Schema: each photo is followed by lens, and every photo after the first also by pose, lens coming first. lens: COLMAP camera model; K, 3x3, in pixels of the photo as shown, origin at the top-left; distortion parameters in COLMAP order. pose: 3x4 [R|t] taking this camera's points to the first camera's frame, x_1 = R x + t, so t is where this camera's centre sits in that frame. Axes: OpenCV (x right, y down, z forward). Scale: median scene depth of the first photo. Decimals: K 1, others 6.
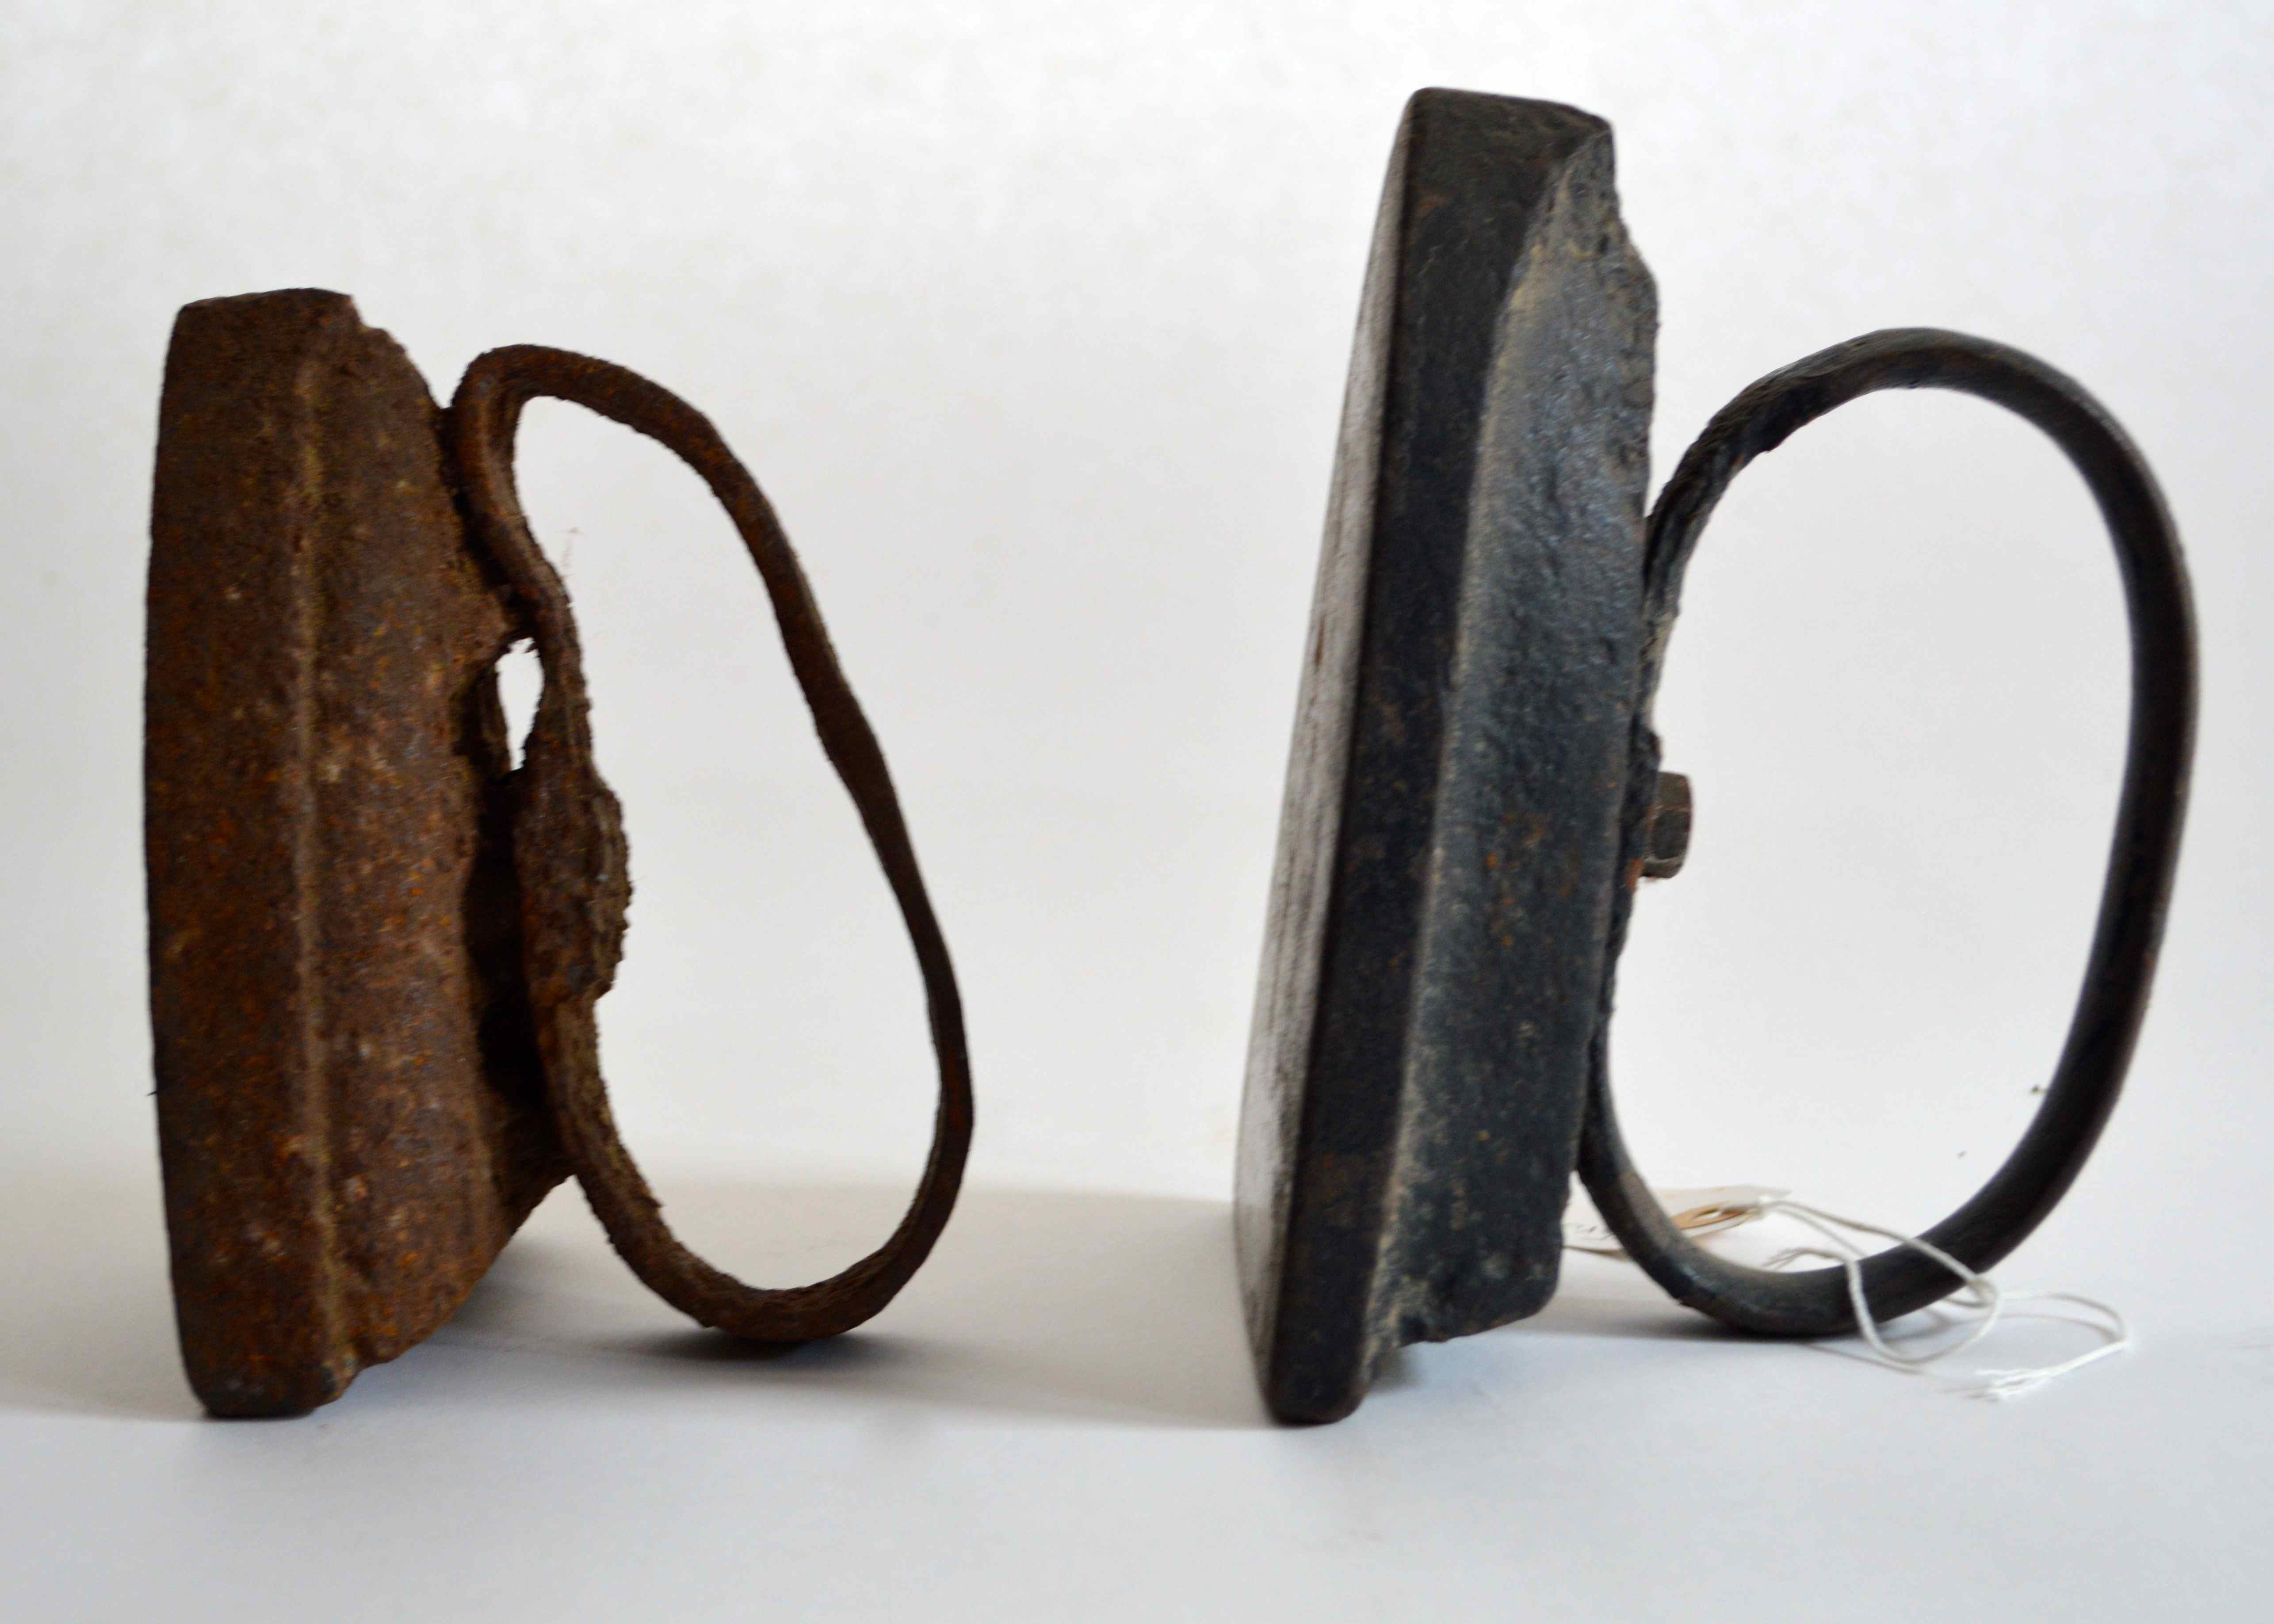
lens RADIAL K [[3721.8, 0, 1136.8], [0, 3721.8, 811.5], [0, 0, 1]] dist [0.010486, 0.000000]
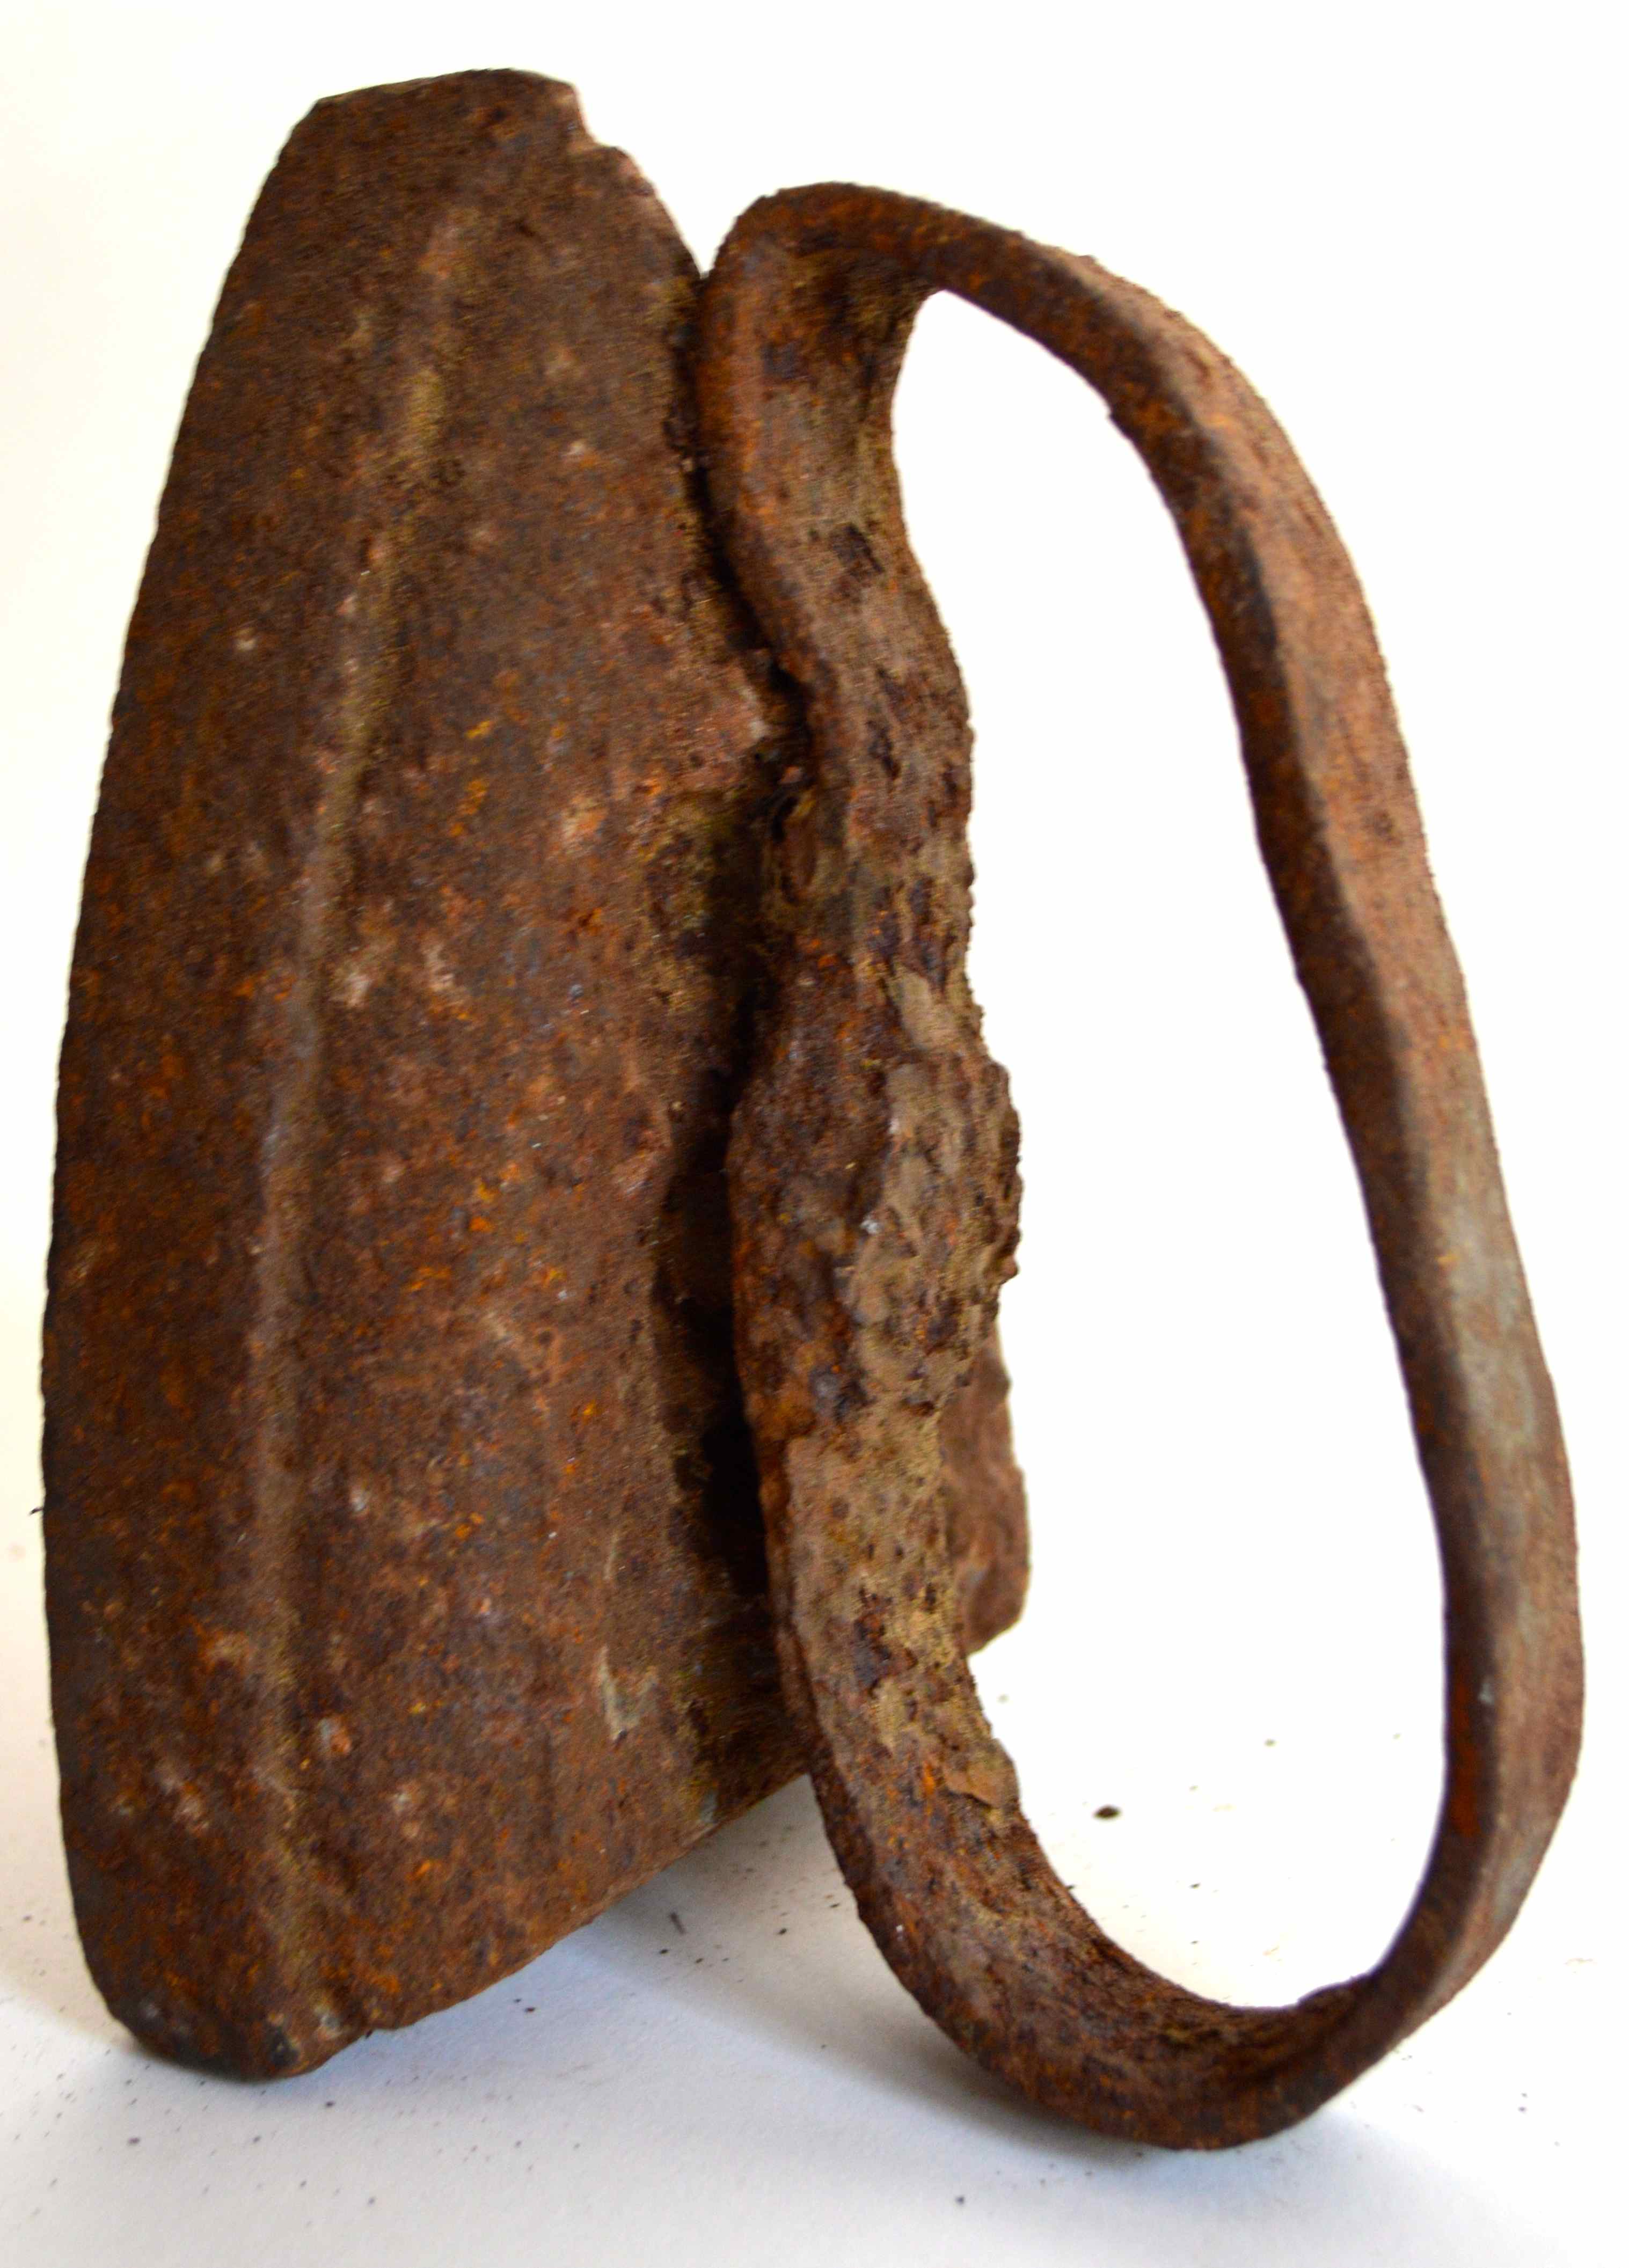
lens RADIAL K [[3678.4, 0, 837.4], [0, 3678.4, 1198.9], [0, 0, 1]] dist [-0.039177, 0.000000]
pose [[0.855274, 0.156518, -0.493972, 0.112095], [-0.079385, 0.981615, 0.173582, -0.078186], [0.512058, -0.109246, 0.851975, 0.571843]]
